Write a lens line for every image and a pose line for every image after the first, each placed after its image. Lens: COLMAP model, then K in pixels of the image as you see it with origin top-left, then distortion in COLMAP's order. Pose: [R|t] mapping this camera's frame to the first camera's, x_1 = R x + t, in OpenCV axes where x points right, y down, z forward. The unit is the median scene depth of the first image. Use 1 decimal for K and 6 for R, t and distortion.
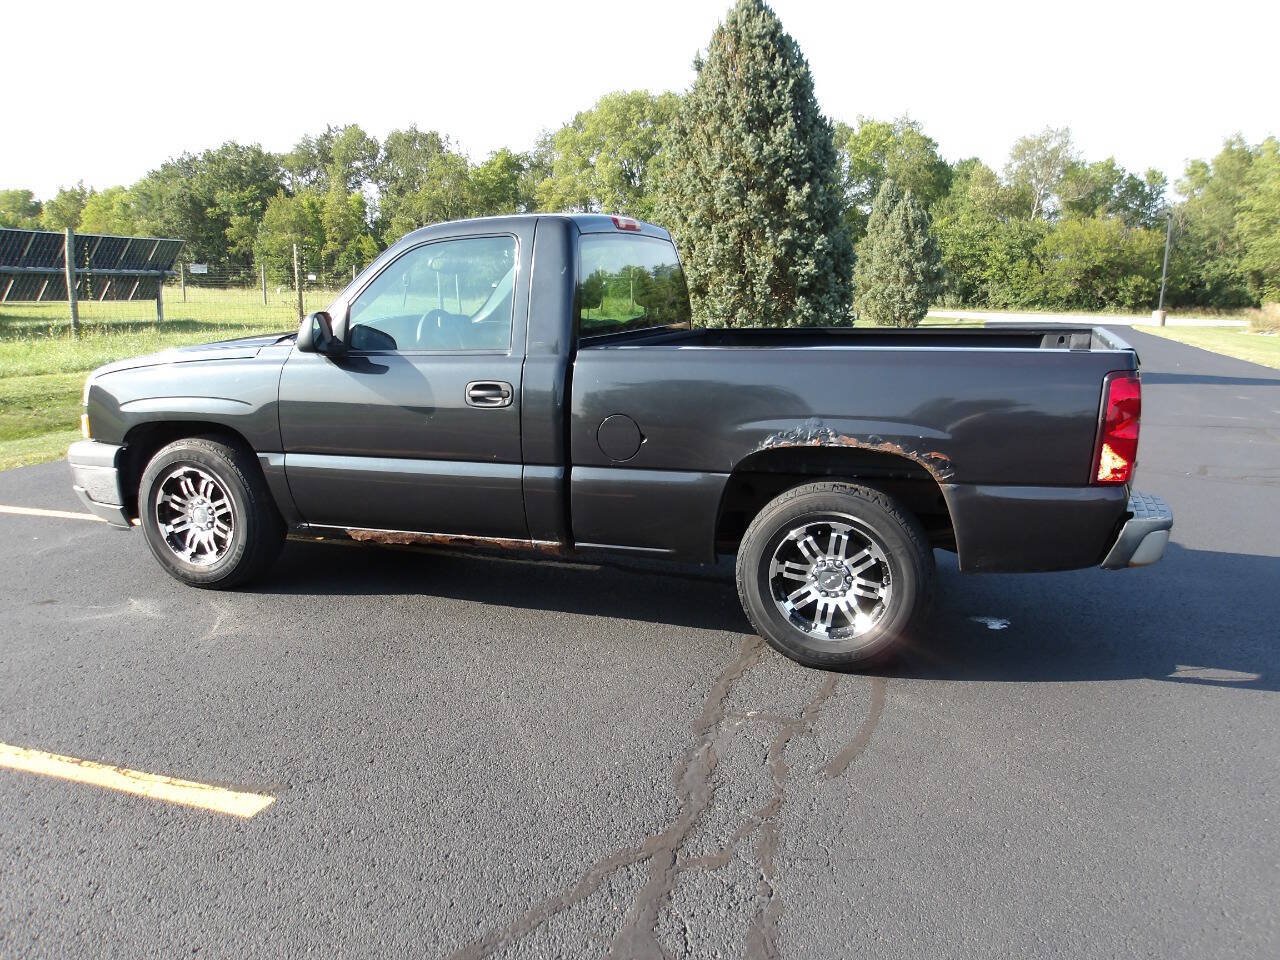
lens RADIAL K [[1065.7, 0, 640.0], [0, 1065.7, 480.0], [0, 0, 1]] dist [0.001795, 0.005515]
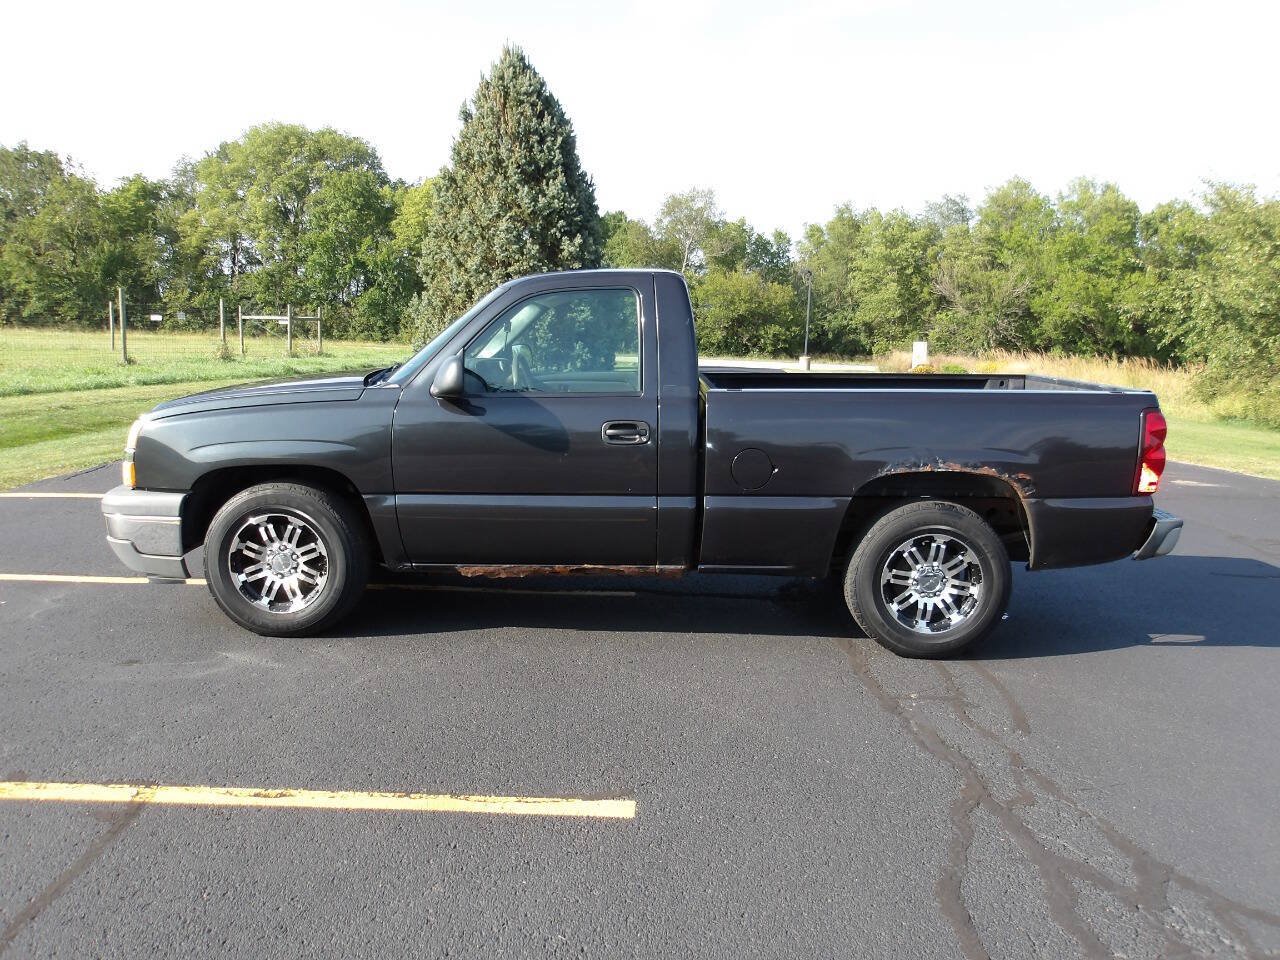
lens RADIAL K [[1065.7, 0, 640.0], [0, 1065.7, 480.0], [0, 0, 1]] dist [0.001795, 0.005515]
pose [[0.947396, -0.027797, 0.318854, -0.131149], [0.040186, 0.998669, -0.032341, 0.000978], [-0.317530, 0.043453, 0.947252, -0.010254]]
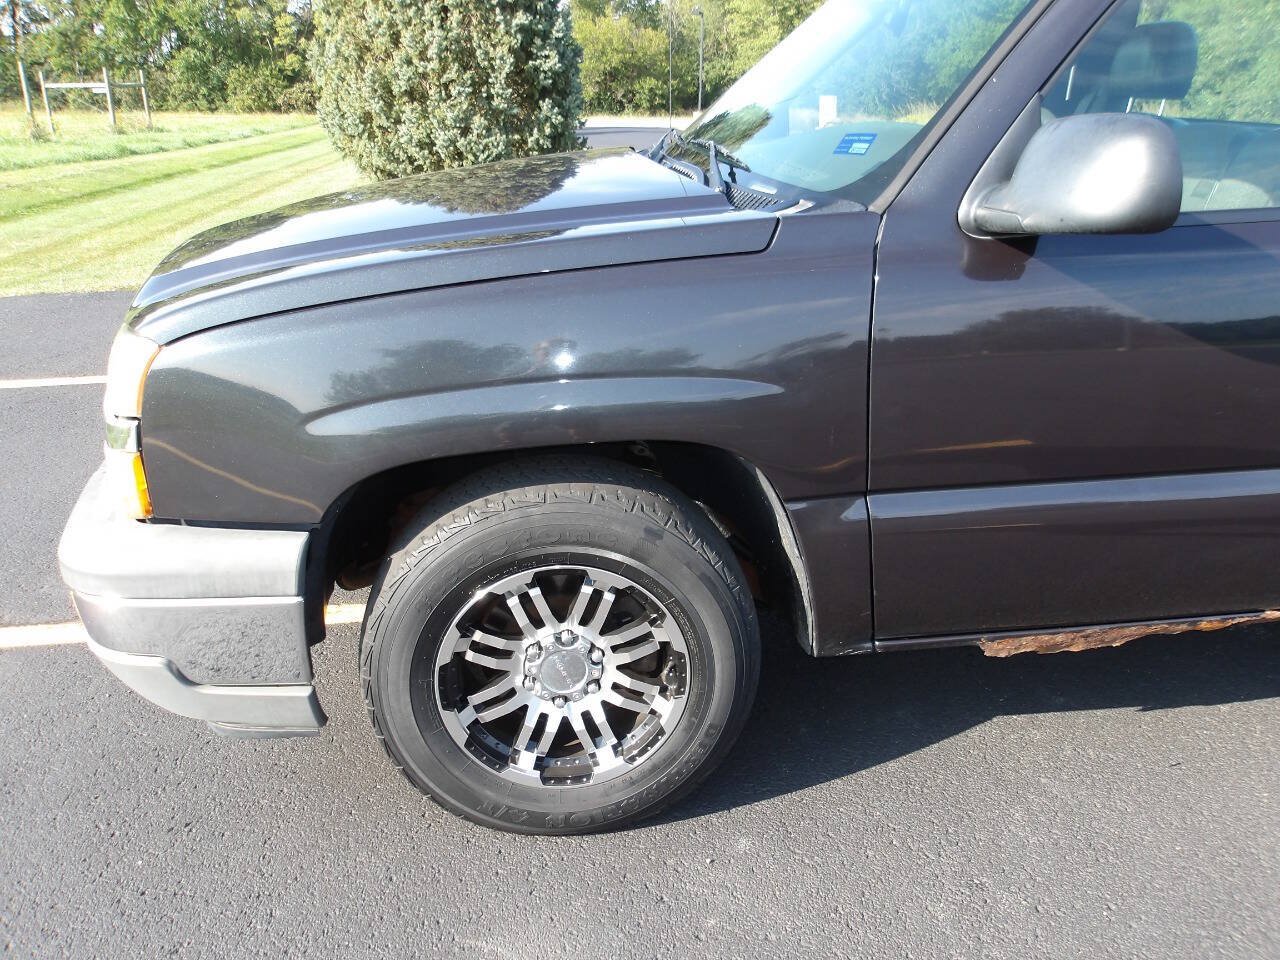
lens RADIAL K [[1065.7, 0, 640.0], [0, 1065.7, 480.0], [0, 0, 1]] dist [0.001795, 0.005515]
pose [[0.894137, -0.165202, 0.416206, -0.172087], [0.093194, 0.977760, 0.187885, -0.033911], [-0.437988, -0.129207, 0.889647, 0.206976]]
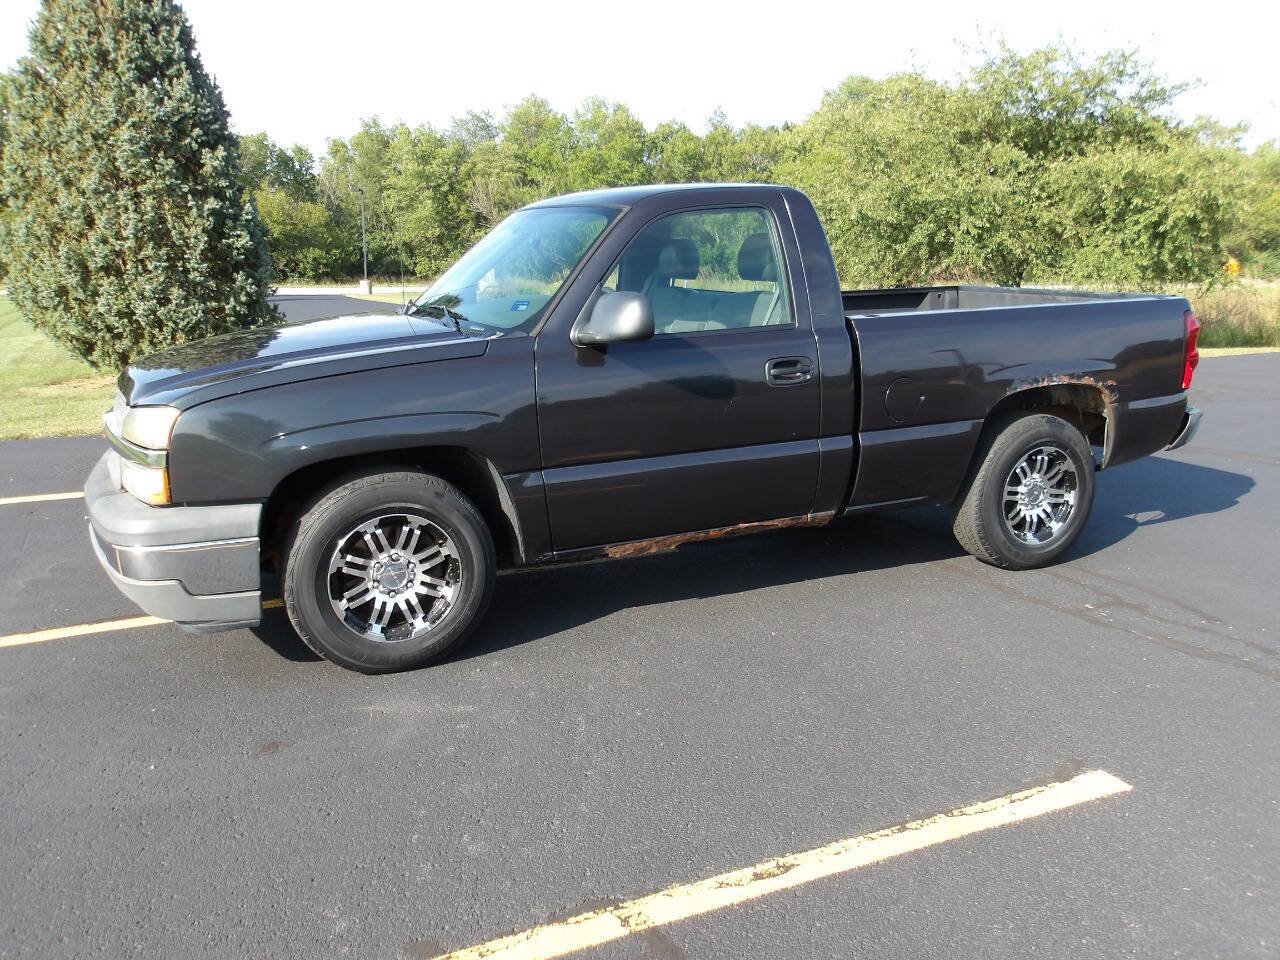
lens RADIAL K [[1065.7, 0, 640.0], [0, 1065.7, 480.0], [0, 0, 1]] dist [0.001795, 0.005515]
pose [[0.718065, -0.157153, 0.678001, -0.250479], [0.140641, 0.986840, 0.079787, -0.021727], [-0.681618, 0.038062, 0.730718, 0.107104]]
